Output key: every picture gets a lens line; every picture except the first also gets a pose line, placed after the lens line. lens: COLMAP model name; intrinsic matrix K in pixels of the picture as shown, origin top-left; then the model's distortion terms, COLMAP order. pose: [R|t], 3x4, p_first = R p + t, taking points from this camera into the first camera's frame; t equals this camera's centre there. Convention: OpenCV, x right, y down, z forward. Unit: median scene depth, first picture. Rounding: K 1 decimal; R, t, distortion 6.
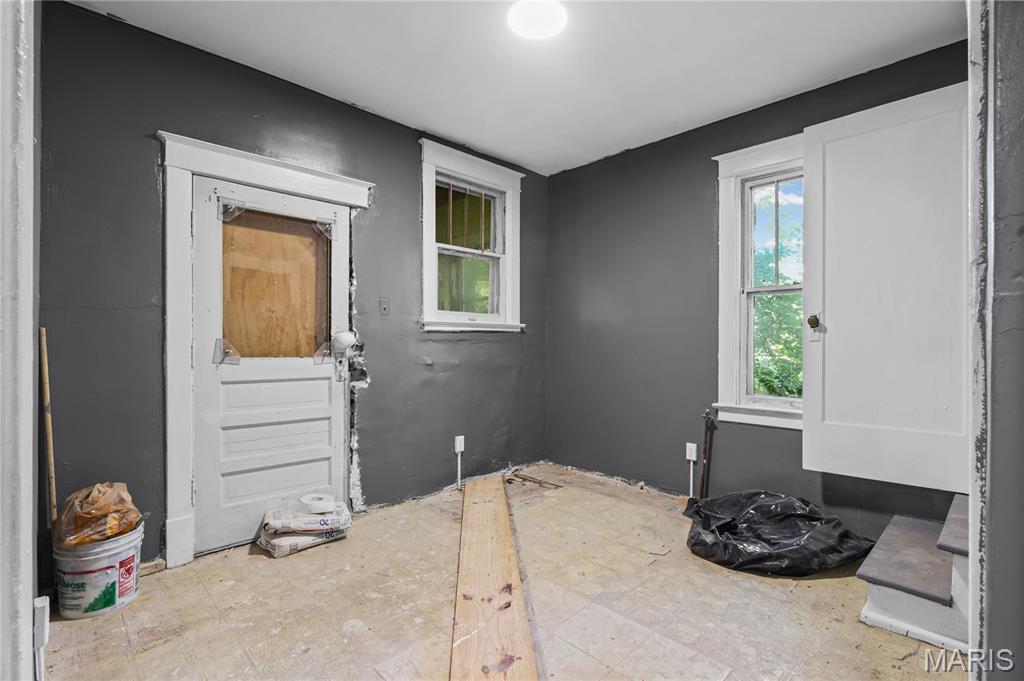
lens RADIAL K [[477.7, 0, 515.1], [0, 477.7, 346.4], [0, 0, 1]] dist [0.000859, 0.000081]
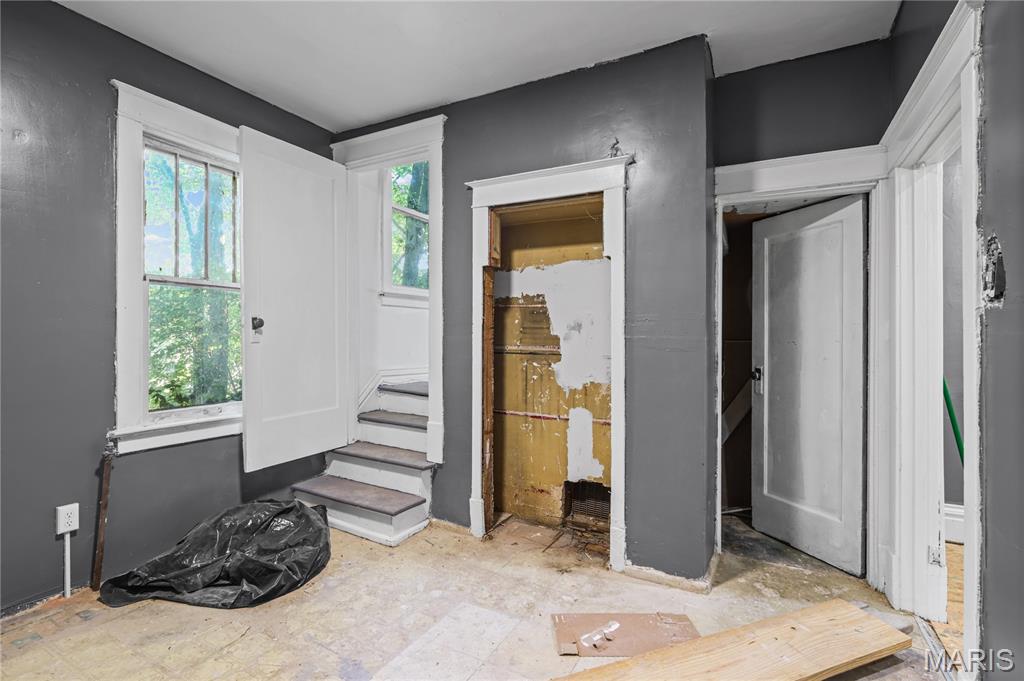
lens RADIAL K [[477.8, 0, 514.1], [0, 477.8, 335.9], [0, 0, 1]] dist [-0.004985, 0.000451]
pose [[-0.294396, 0.004276, 0.955674, -0.489625], [0.004305, 0.999986, -0.003147, -0.018543], [-0.955674, 0.003188, -0.294410, 0.752748]]
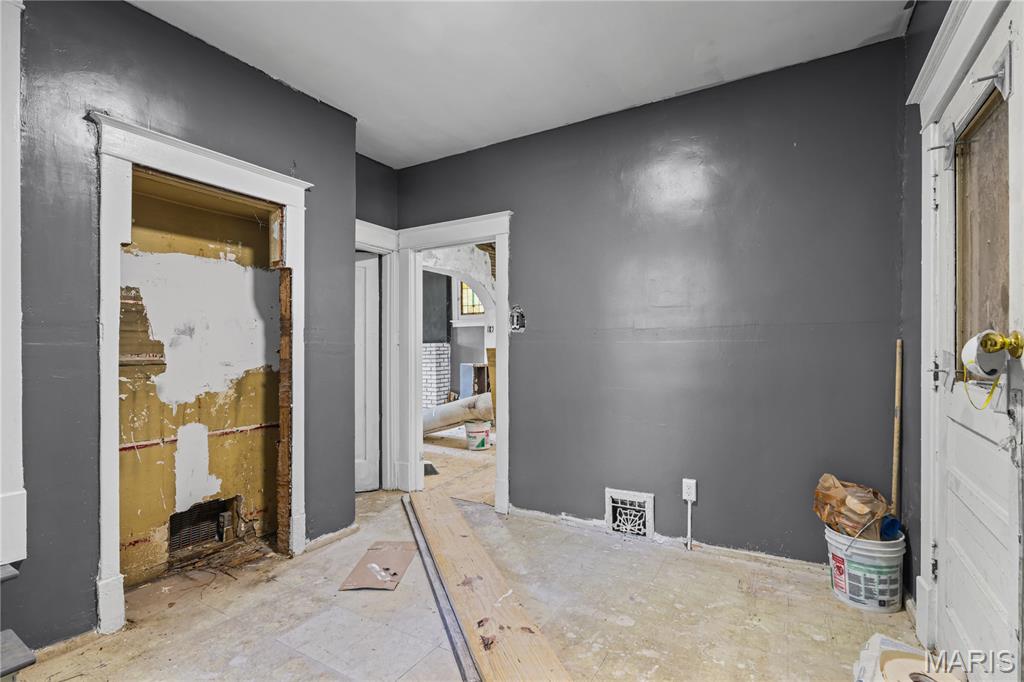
lens RADIAL K [[477.8, 0, 514.1], [0, 477.8, 336.4], [0, 0, 1]] dist [-0.004985, 0.000451]
pose [[-0.967982, -0.003852, -0.250989, 0.114958], [-0.003051, 0.999989, -0.003581, -0.029678], [0.251000, -0.002700, -0.967983, 1.363327]]
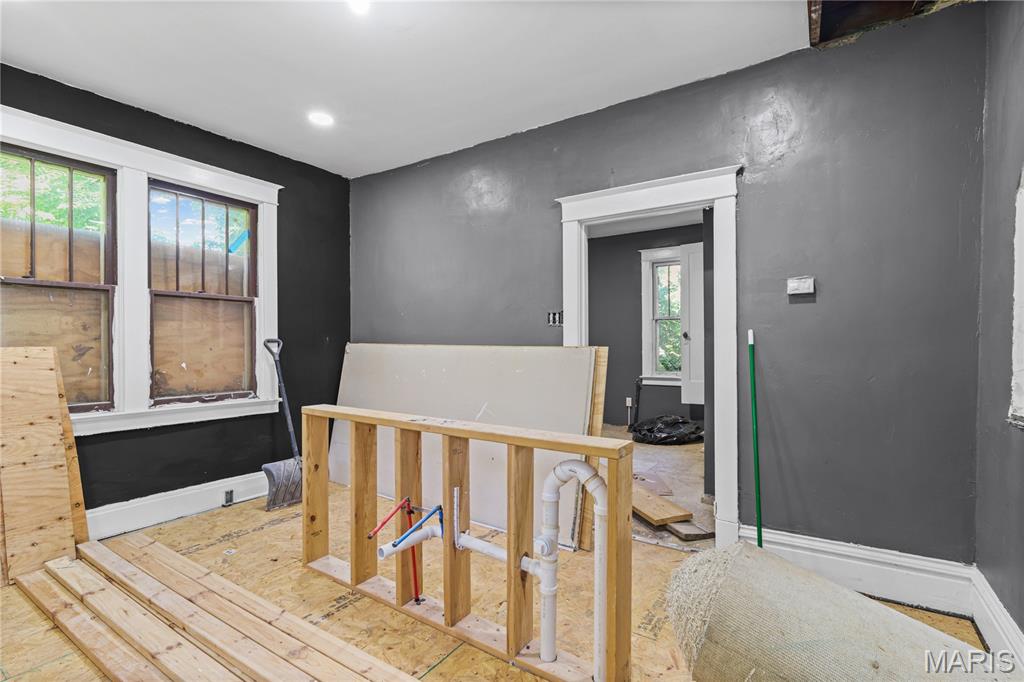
lens RADIAL K [[483.6, 0, 518.2], [0, 483.6, 347.0], [0, 0, 1]] dist [-0.002286, 0.000393]
pose [[0.977045, -0.011855, 0.212701, -0.573271], [0.011318, 0.999929, 0.003746, -0.014106], [-0.212730, -0.001253, 0.977110, -0.965254]]
